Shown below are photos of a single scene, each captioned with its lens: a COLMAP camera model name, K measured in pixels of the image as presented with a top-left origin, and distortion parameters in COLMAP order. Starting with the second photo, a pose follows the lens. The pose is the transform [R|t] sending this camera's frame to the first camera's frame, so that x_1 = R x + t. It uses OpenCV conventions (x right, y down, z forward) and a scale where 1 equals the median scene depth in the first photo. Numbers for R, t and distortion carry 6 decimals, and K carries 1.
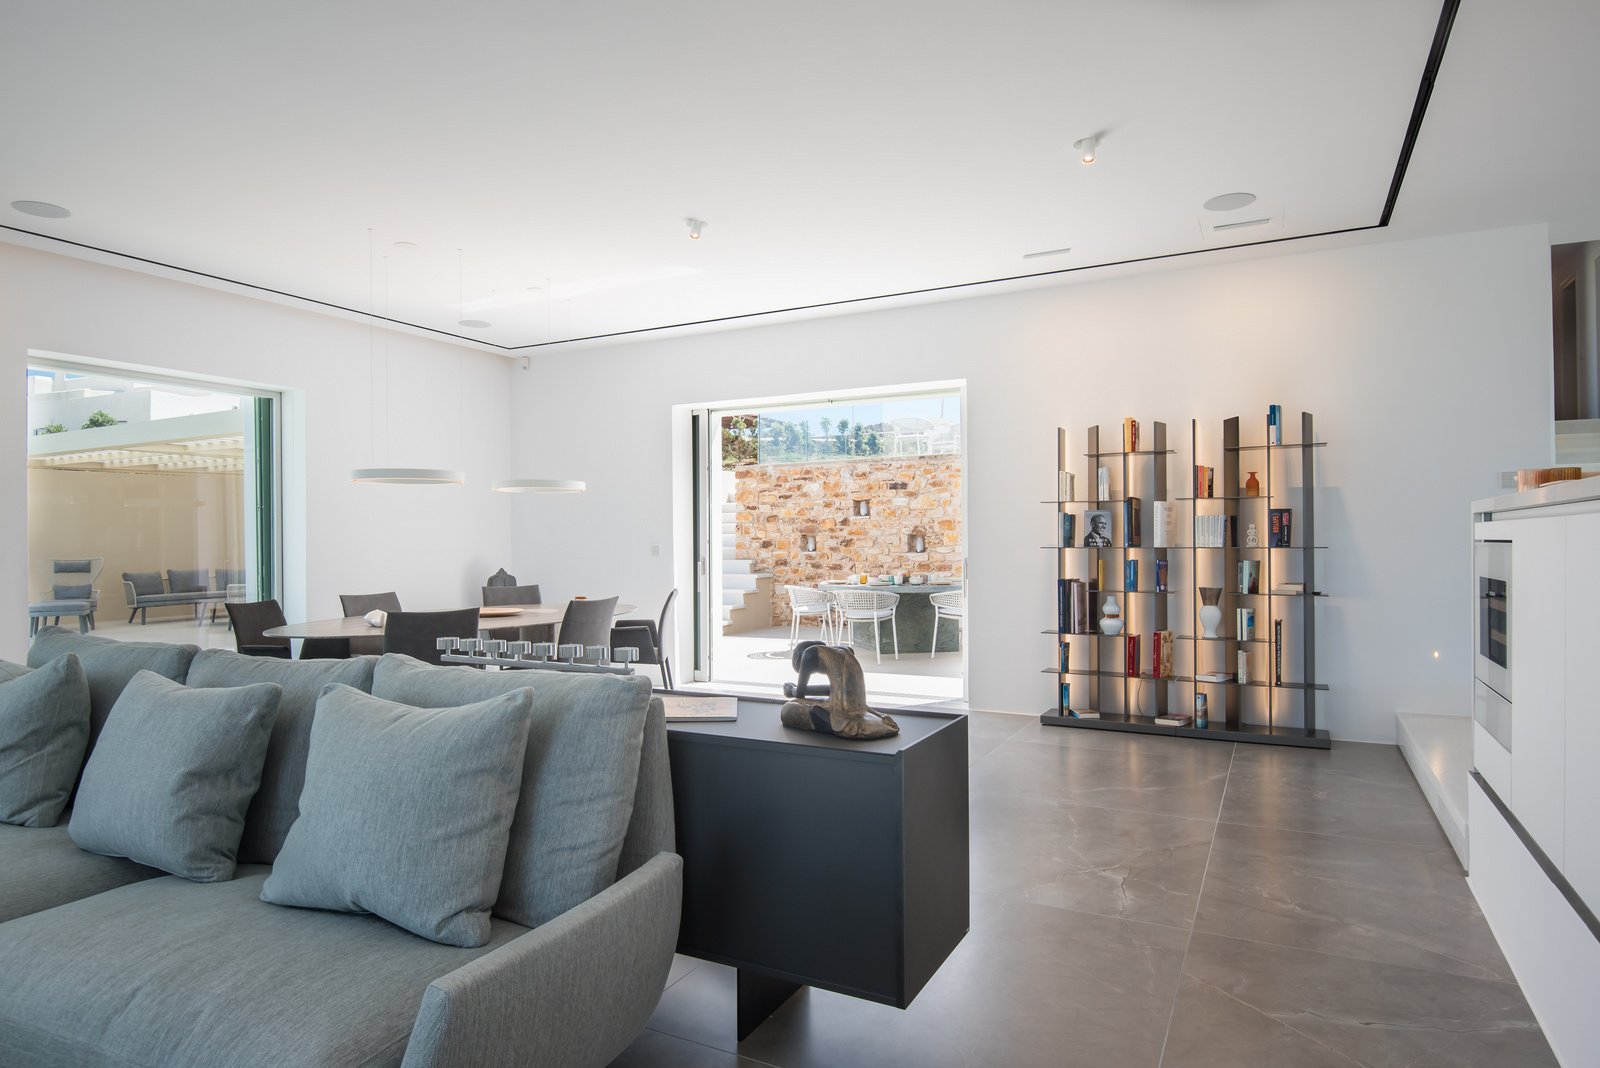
lens RADIAL K [[927.9, 0, 800.0], [0, 927.9, 534.0], [0, 0, 1]] dist [0.003377, 0.000269]
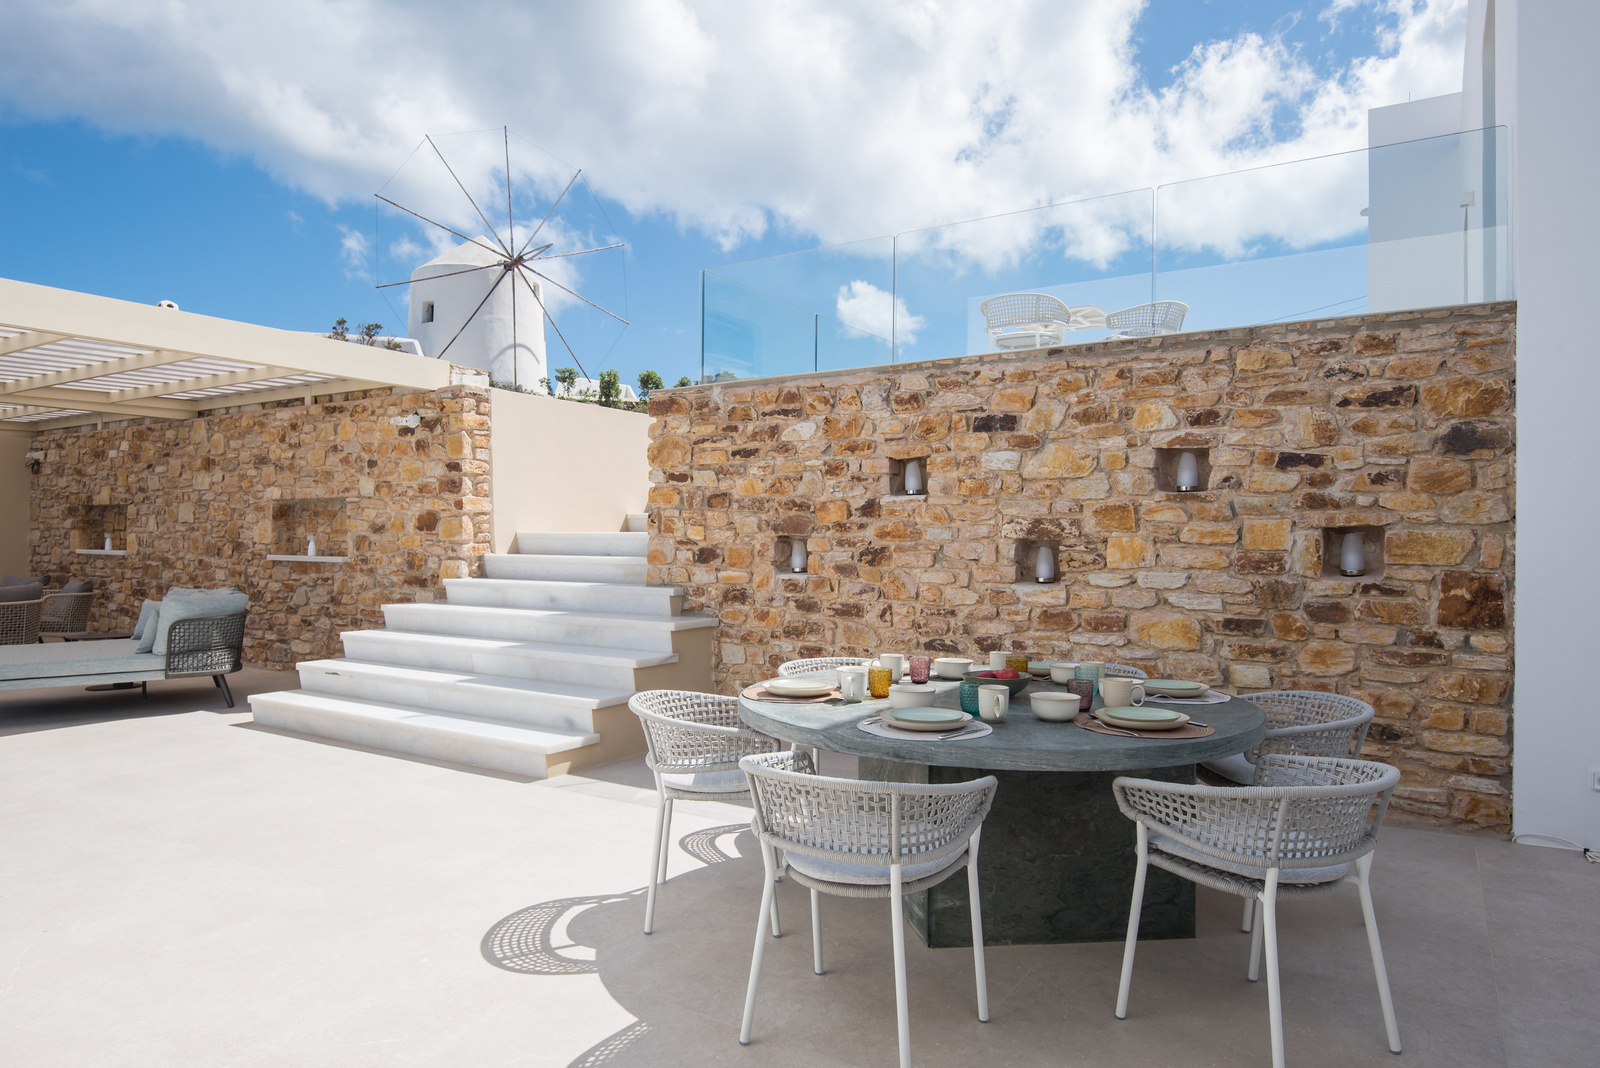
lens RADIAL K [[978.9, 0, 800.0], [0, 978.9, 534.0], [0, 0, 1]] dist [0.007632, 0.000189]
pose [[0.996118, 0.015111, -0.086721, 0.055525], [-0.014828, 0.999882, 0.003914, -0.002224], [0.086770, -0.002613, 0.996225, 0.534901]]
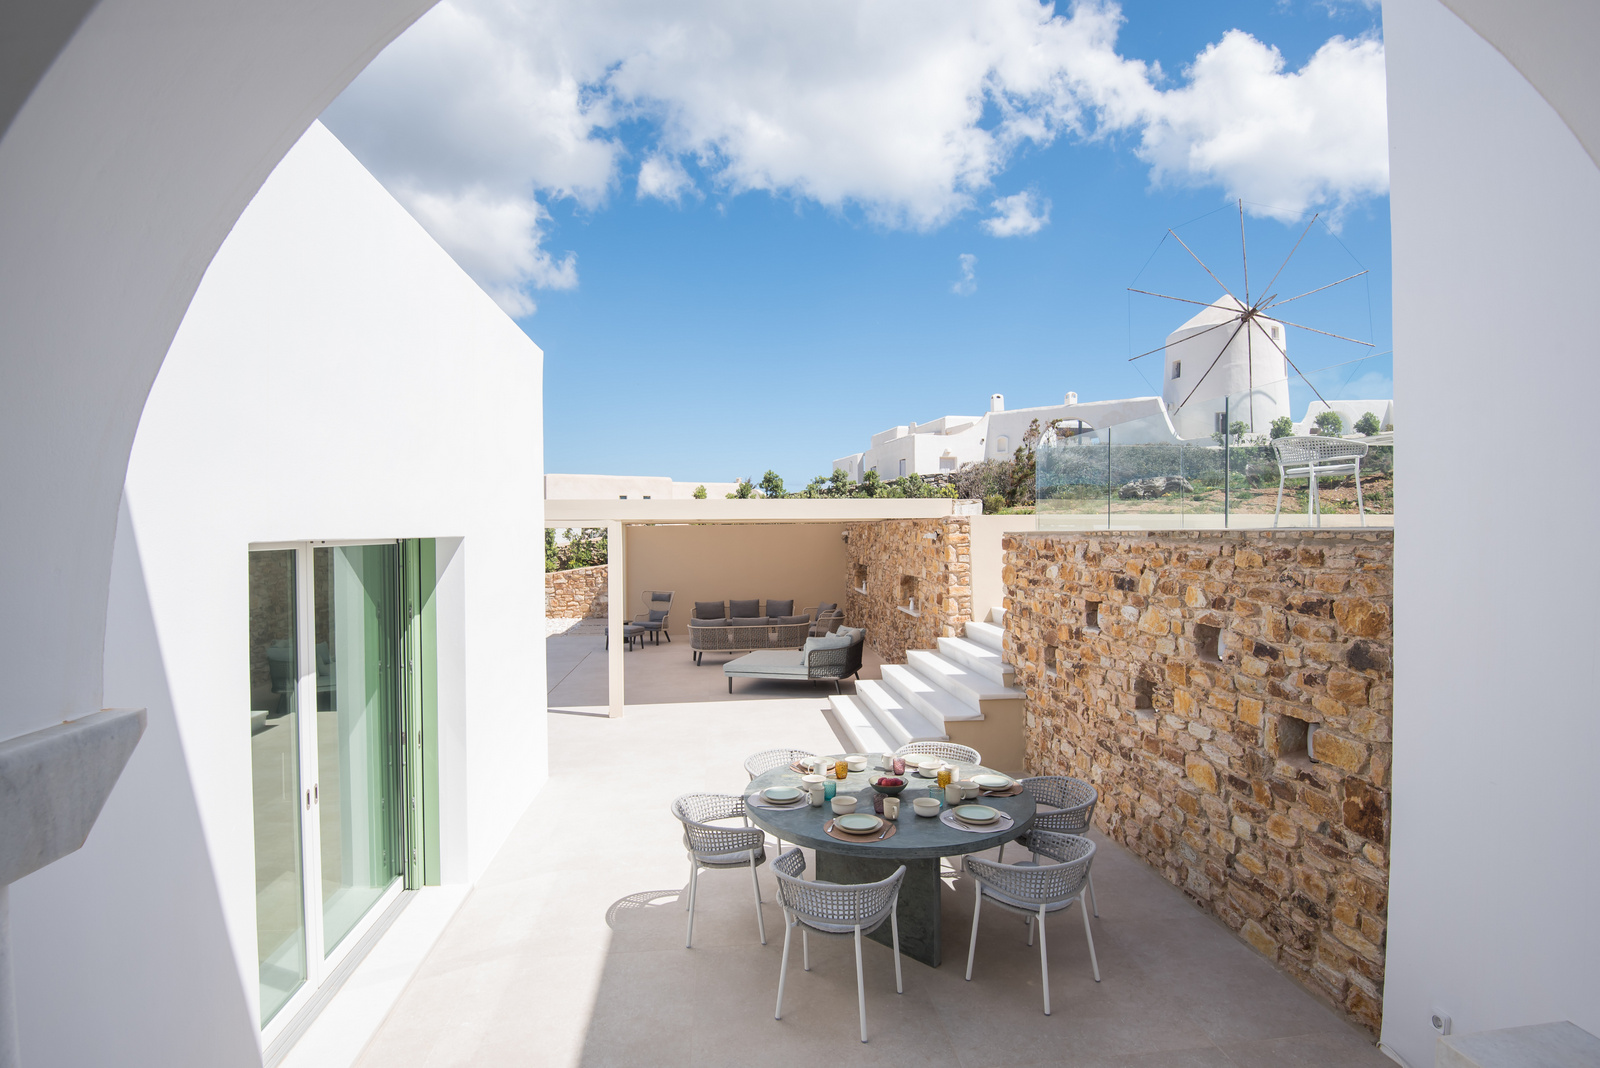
lens RADIAL K [[805.7, 0, 800.0], [0, 805.7, 534.0], [0, 0, 1]] dist [-0.026127, -0.000460]
pose [[0.551996, 0.010834, -0.833776, 0.379387], [0.005802, 0.999841, 0.016833, -0.087242], [0.833827, -0.014129, 0.551846, 0.562545]]
